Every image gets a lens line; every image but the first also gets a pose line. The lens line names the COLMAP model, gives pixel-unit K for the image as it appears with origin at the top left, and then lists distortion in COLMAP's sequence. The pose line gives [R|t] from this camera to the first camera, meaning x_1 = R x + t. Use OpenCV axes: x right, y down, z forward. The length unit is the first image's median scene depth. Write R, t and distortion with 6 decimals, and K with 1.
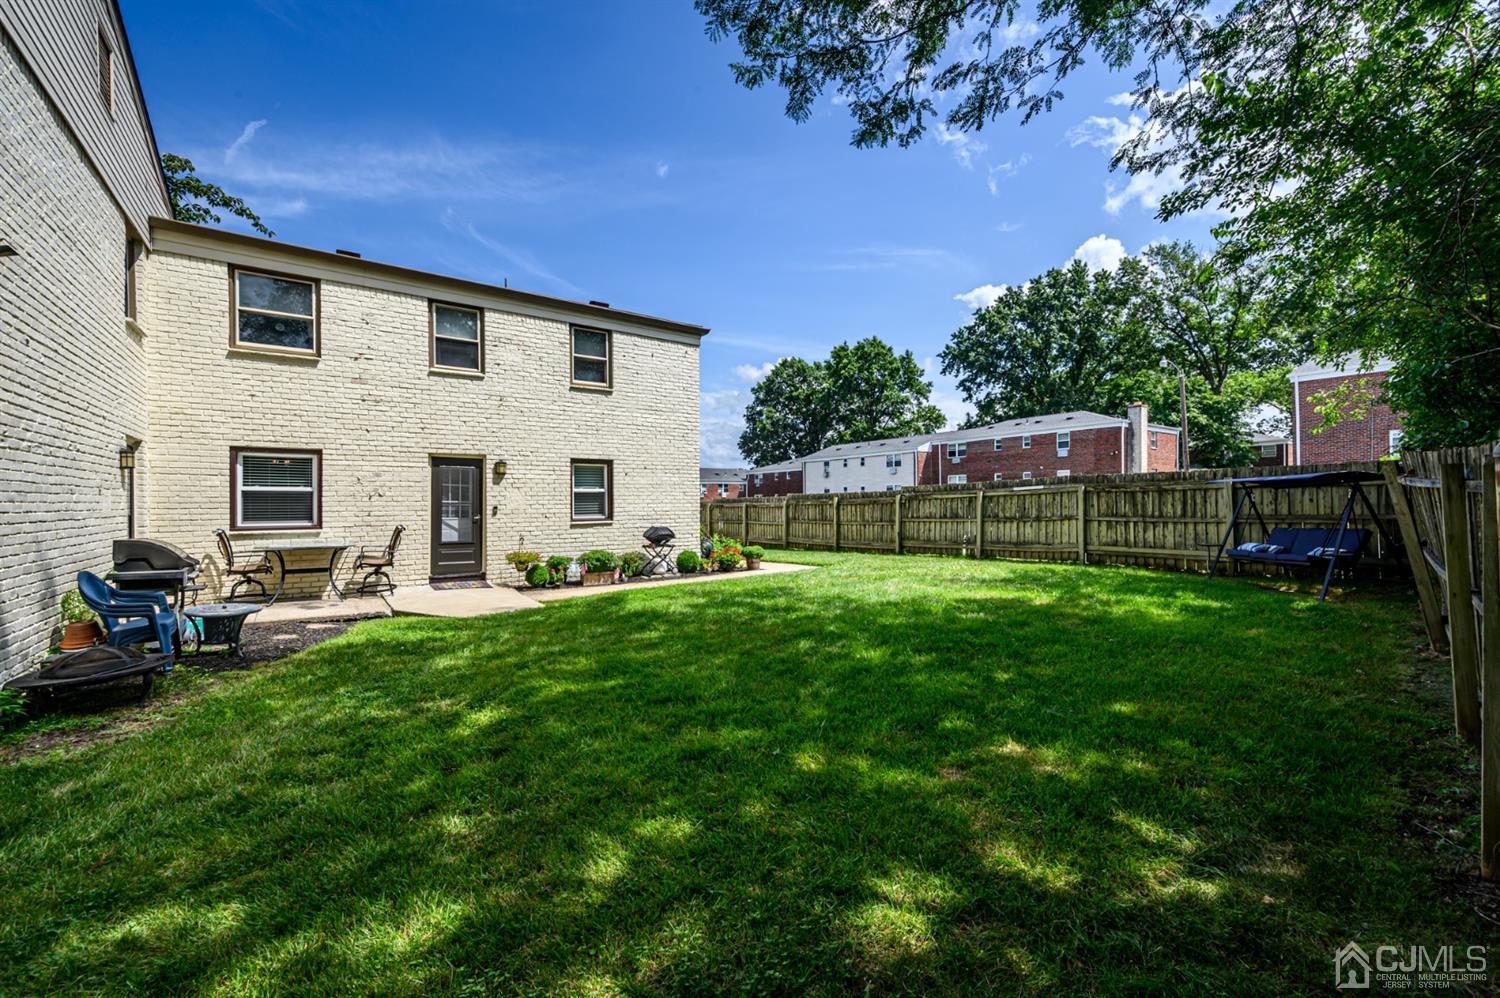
lens RADIAL K [[587.3, 0, 747.9], [0, 587.3, 500.6], [0, 0, 1]] dist [-0.002669, -0.000347]
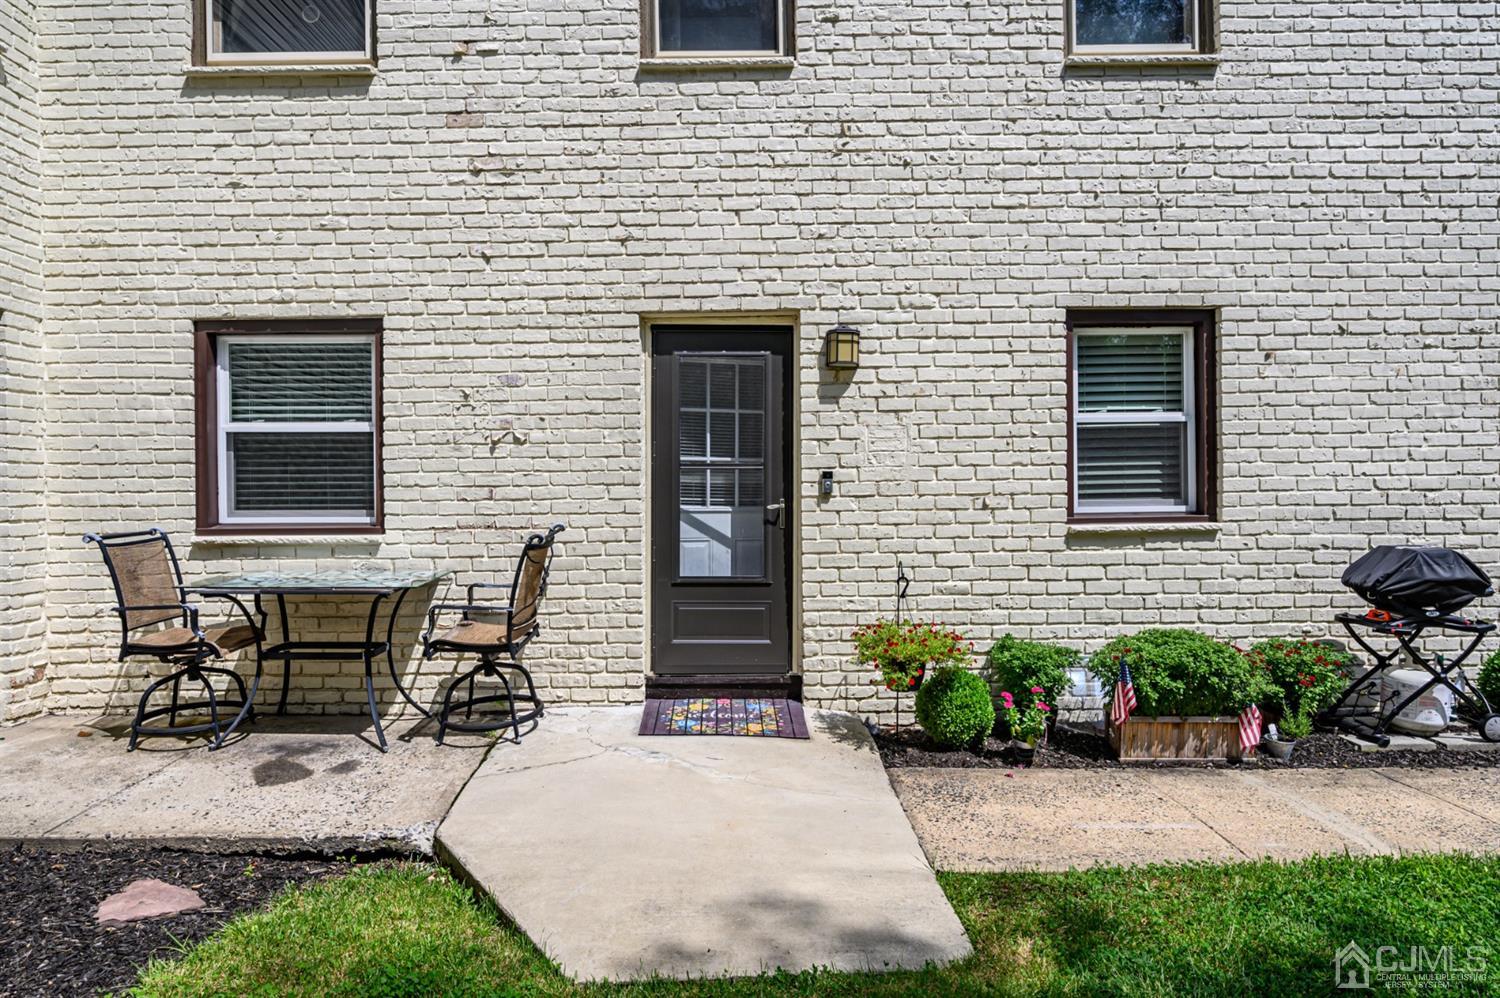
lens RADIAL K [[859.4, 0, 750.0], [0, 859.4, 499.0], [0, 0, 1]] dist [-0.002429, 0.001116]
pose [[0.814220, 0.002392, -0.580551, -0.197942], [0.006569, 0.999890, 0.013333, 0.018466], [0.580519, -0.014669, 0.814115, 0.607319]]
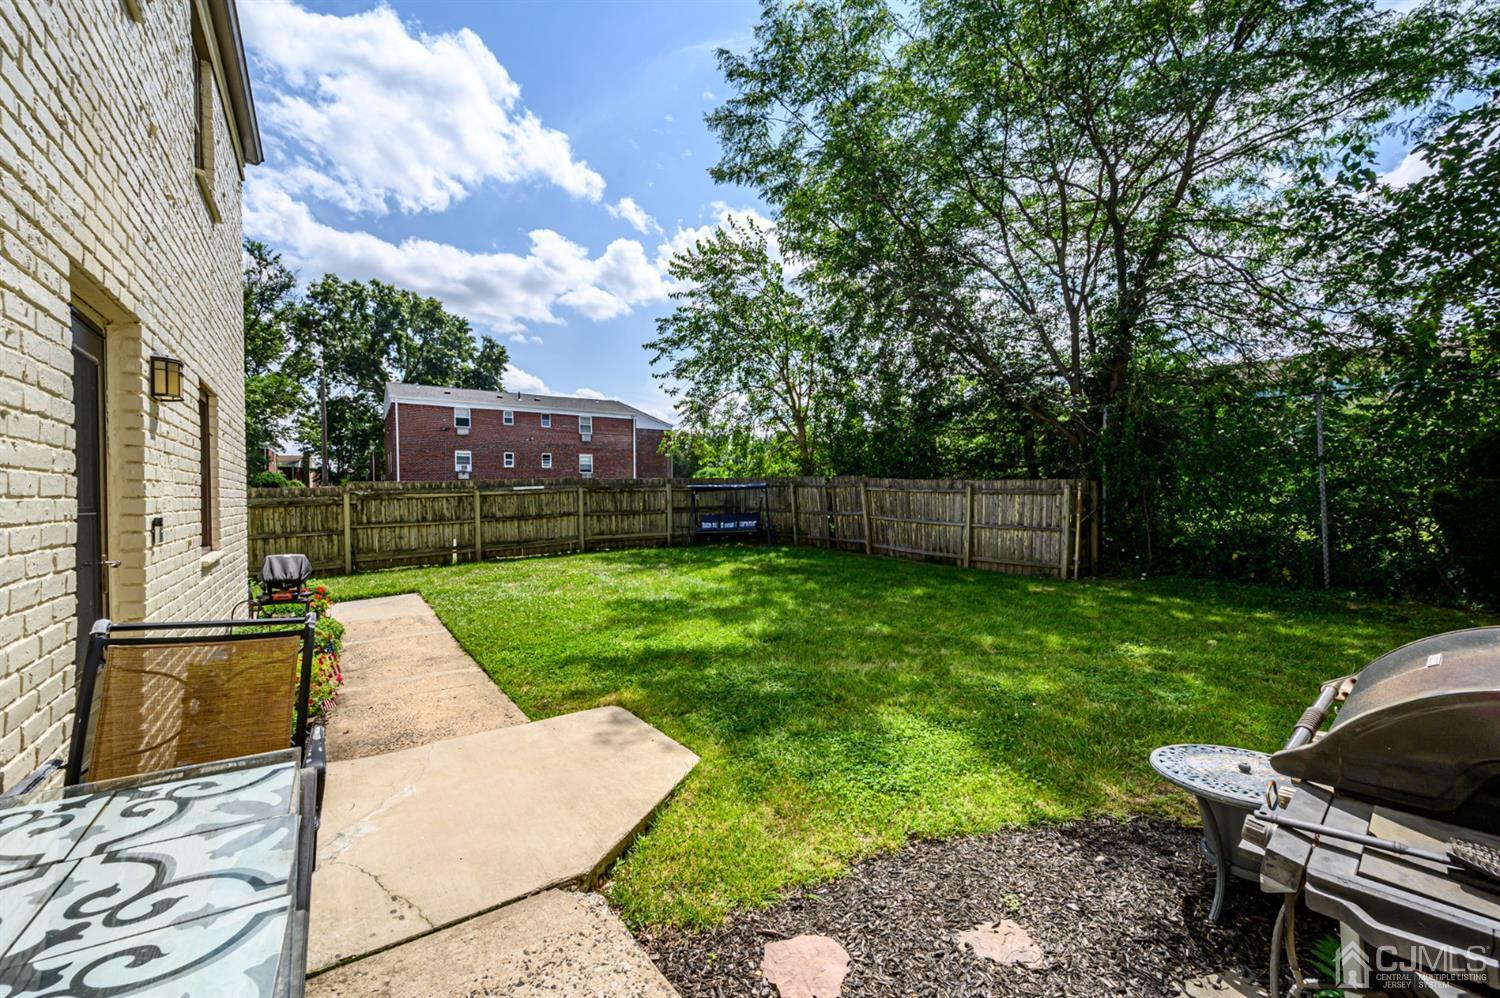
lens RADIAL K [[587.3, 0, 747.9], [0, 587.3, 500.6], [0, 0, 1]] dist [-0.002669, -0.000347]
pose [[0.015214, -0.001831, 0.999883, -0.703628], [0.011925, 0.999928, 0.001650, 0.005648], [-0.999813, 0.011899, 0.015234, 0.732732]]
